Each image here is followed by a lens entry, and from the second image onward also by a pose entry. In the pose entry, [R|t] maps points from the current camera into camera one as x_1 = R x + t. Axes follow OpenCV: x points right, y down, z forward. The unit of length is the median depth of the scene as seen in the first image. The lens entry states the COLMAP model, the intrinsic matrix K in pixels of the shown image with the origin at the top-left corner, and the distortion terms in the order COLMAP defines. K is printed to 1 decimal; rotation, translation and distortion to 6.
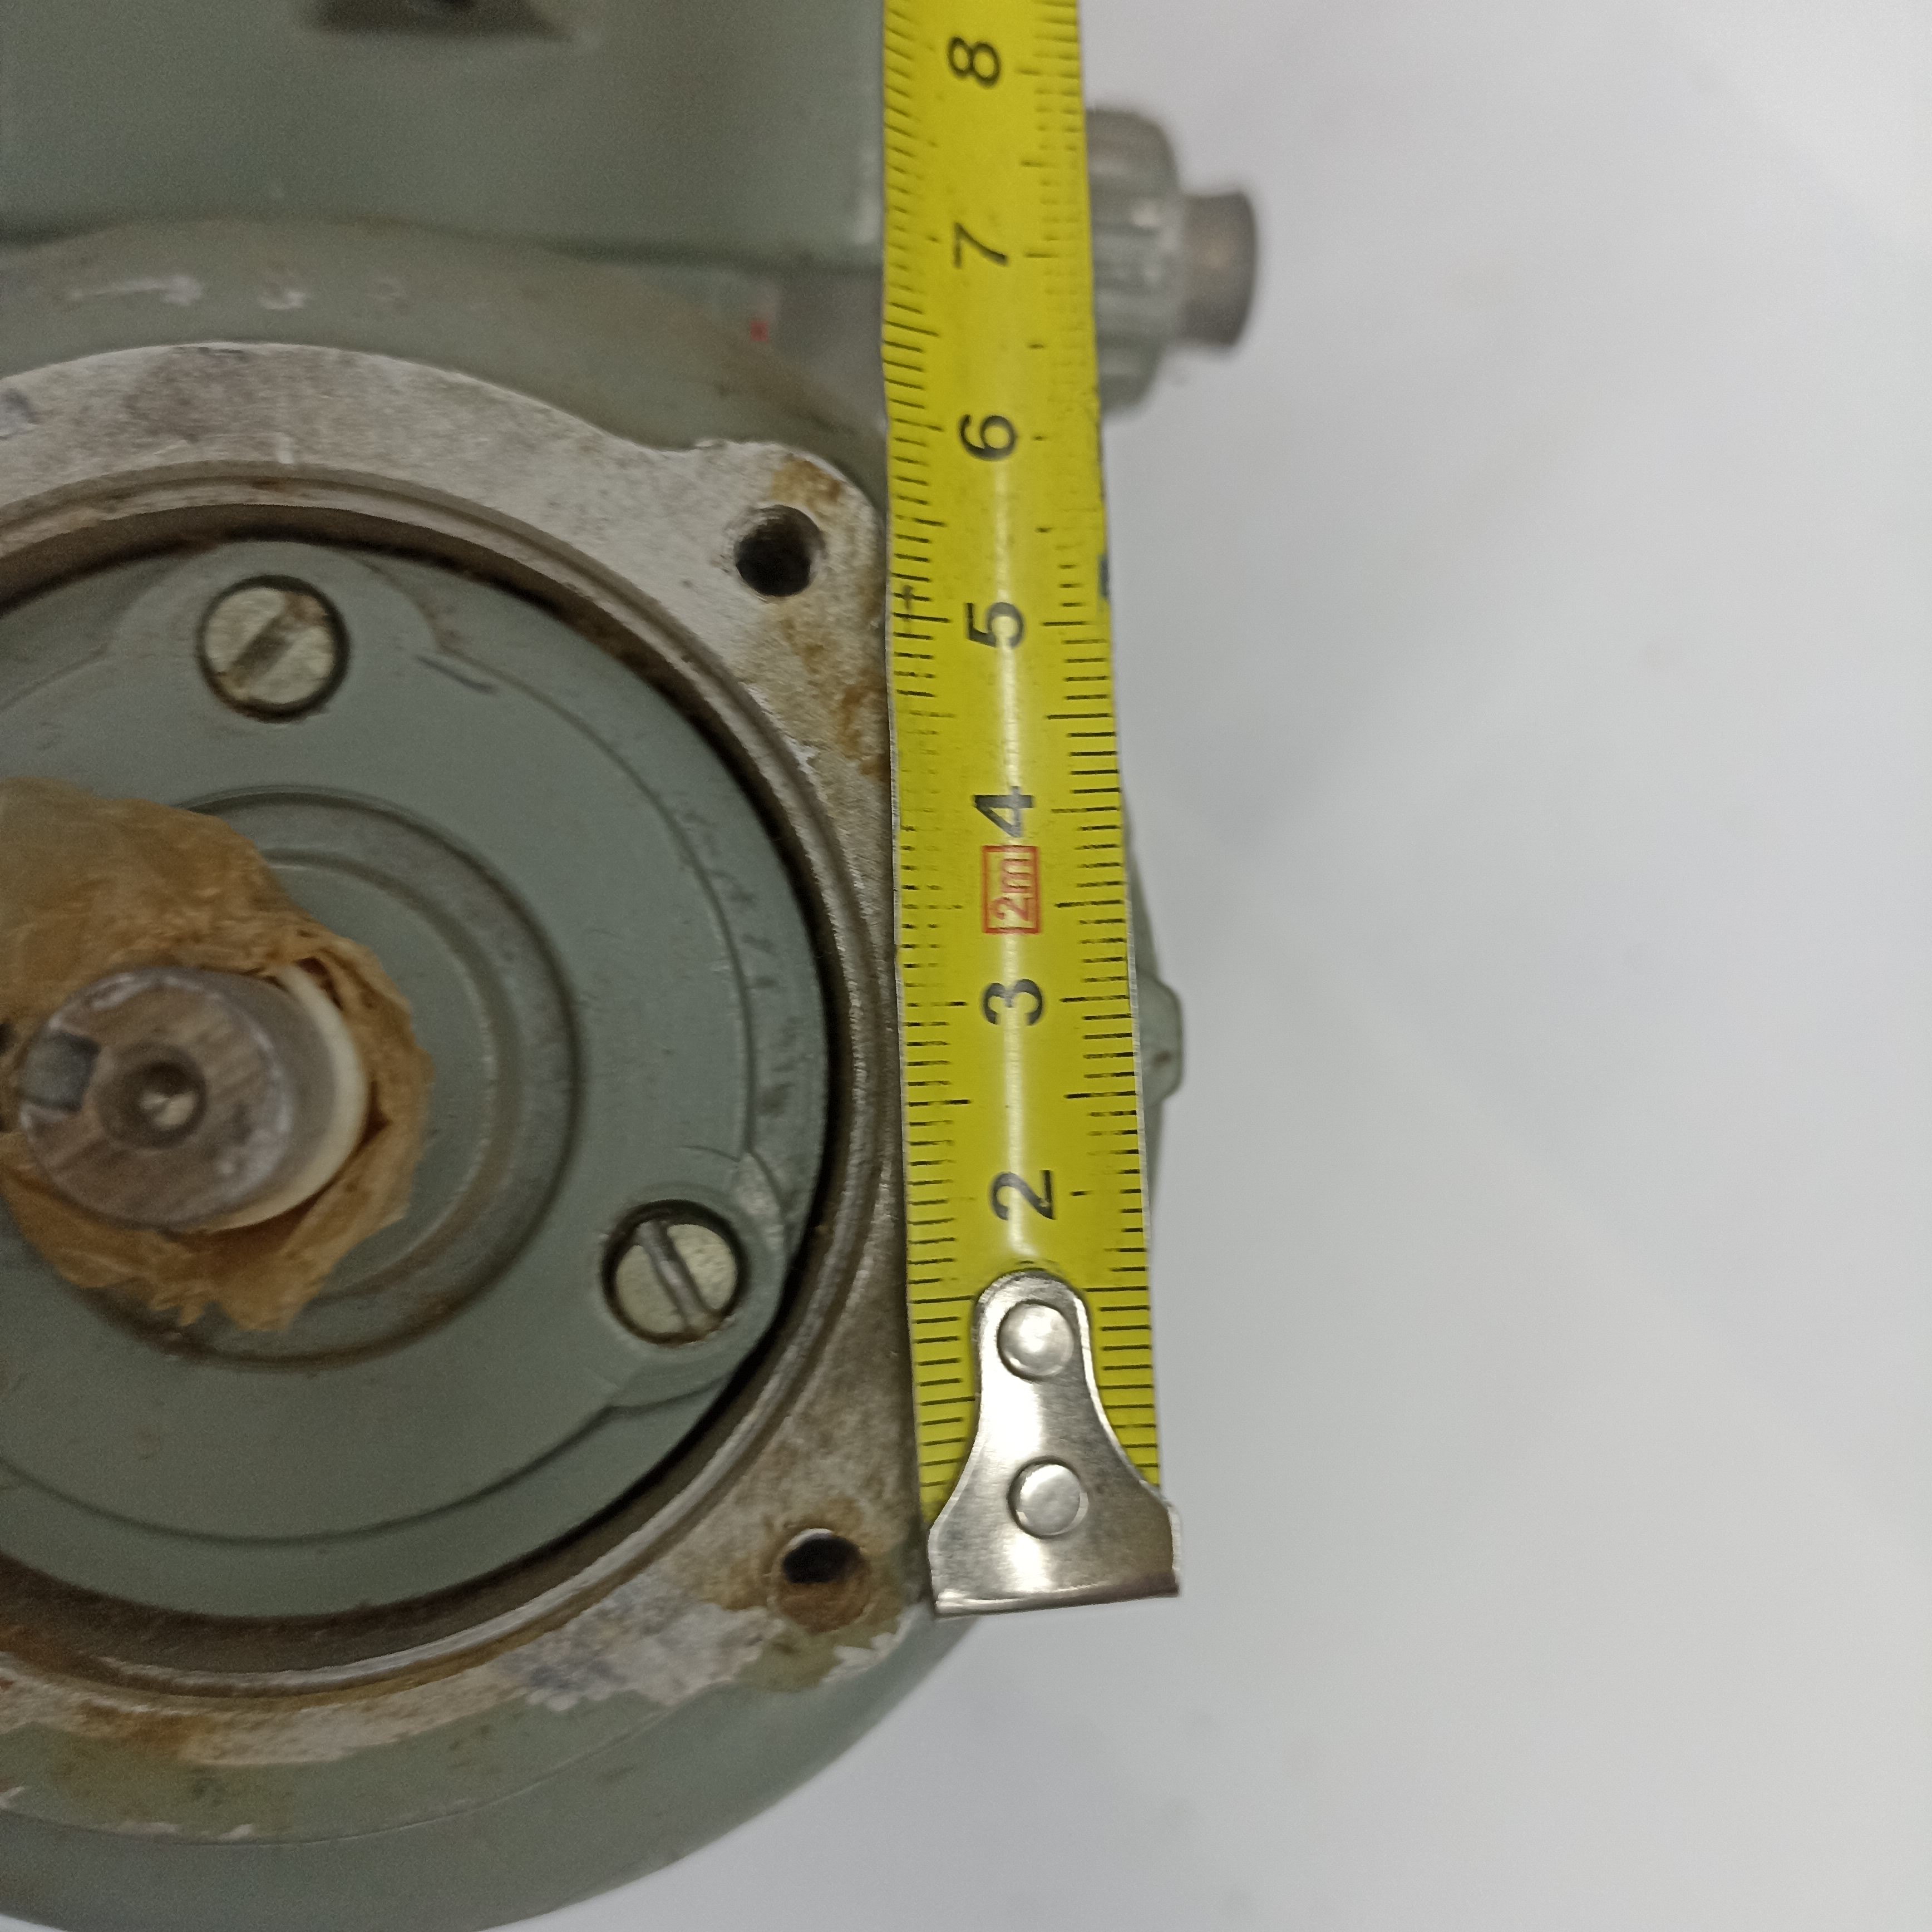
lens RADIAL K [[1963.2, 0, 967.0], [0, 1963.2, 828.3], [0, 0, 1]] dist [-0.079224, 0.080302]
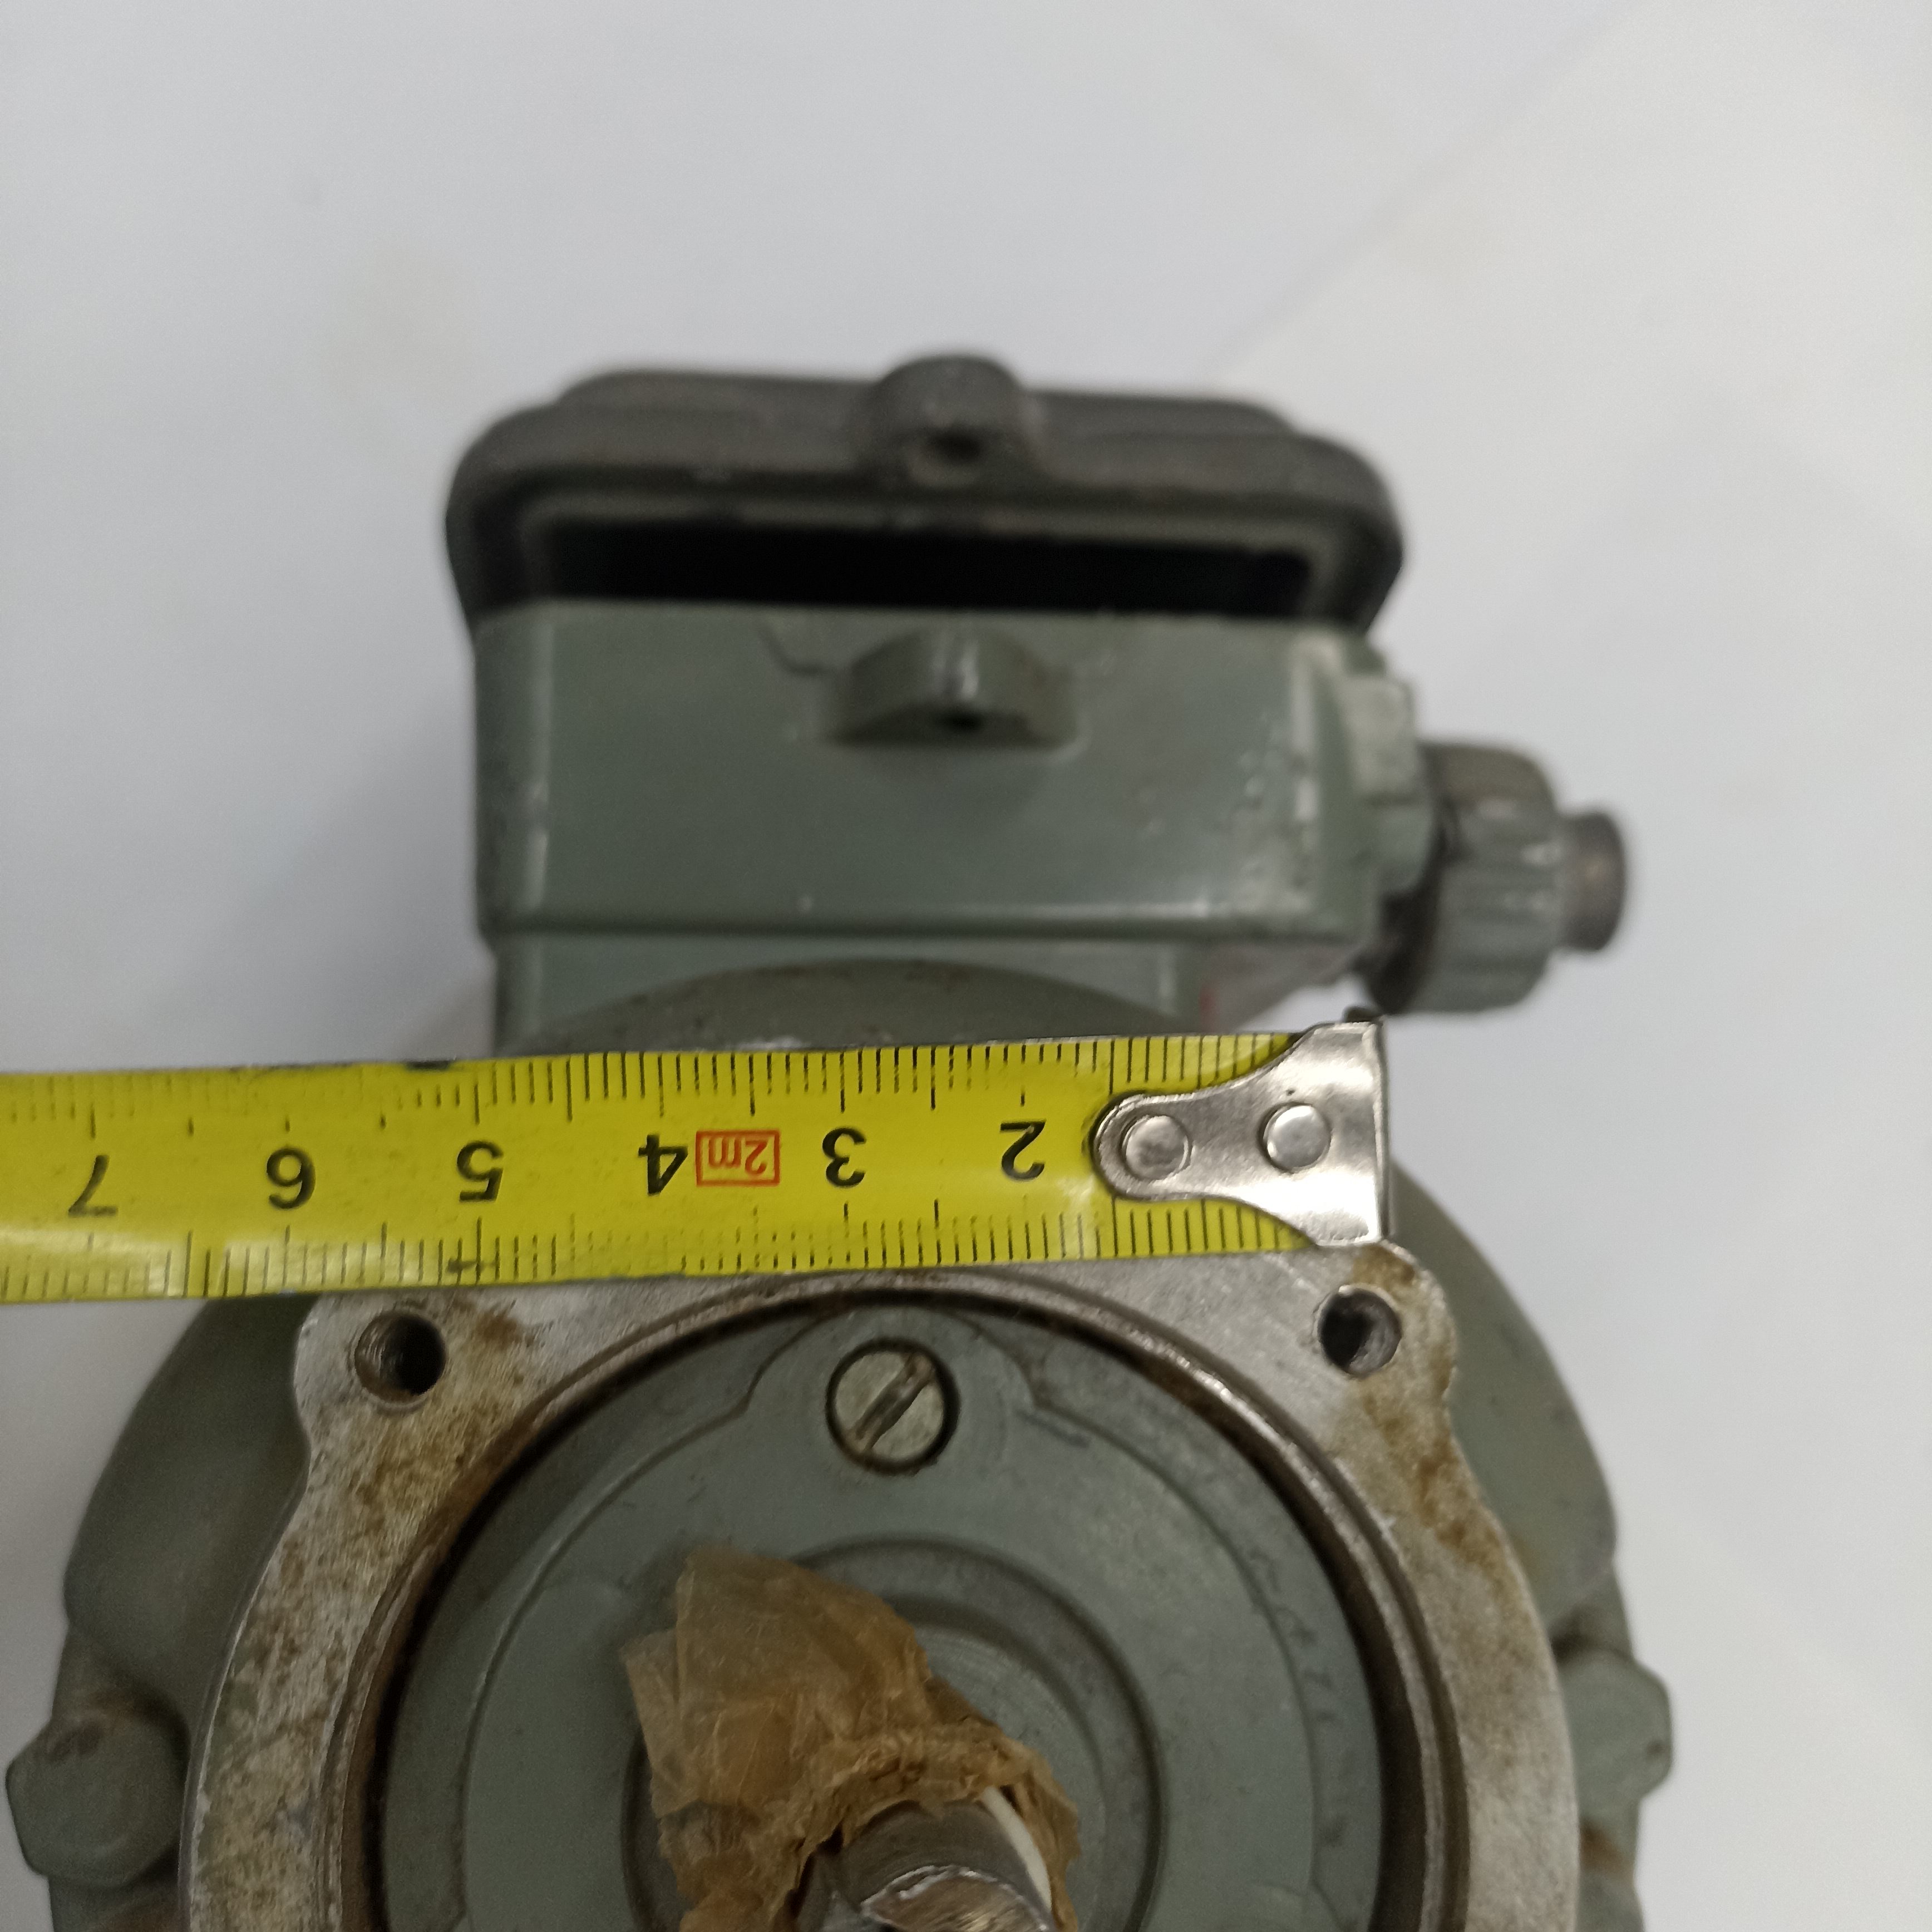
lens RADIAL K [[1963.2, 0, 967.0], [0, 1963.2, 828.3], [0, 0, 1]] dist [-0.079224, 0.080302]
pose [[0.996761, -0.000279, -0.080420, -0.226732], [-0.013360, 0.985523, -0.169015, -0.230994], [0.079303, 0.169542, 0.982327, -0.138334]]
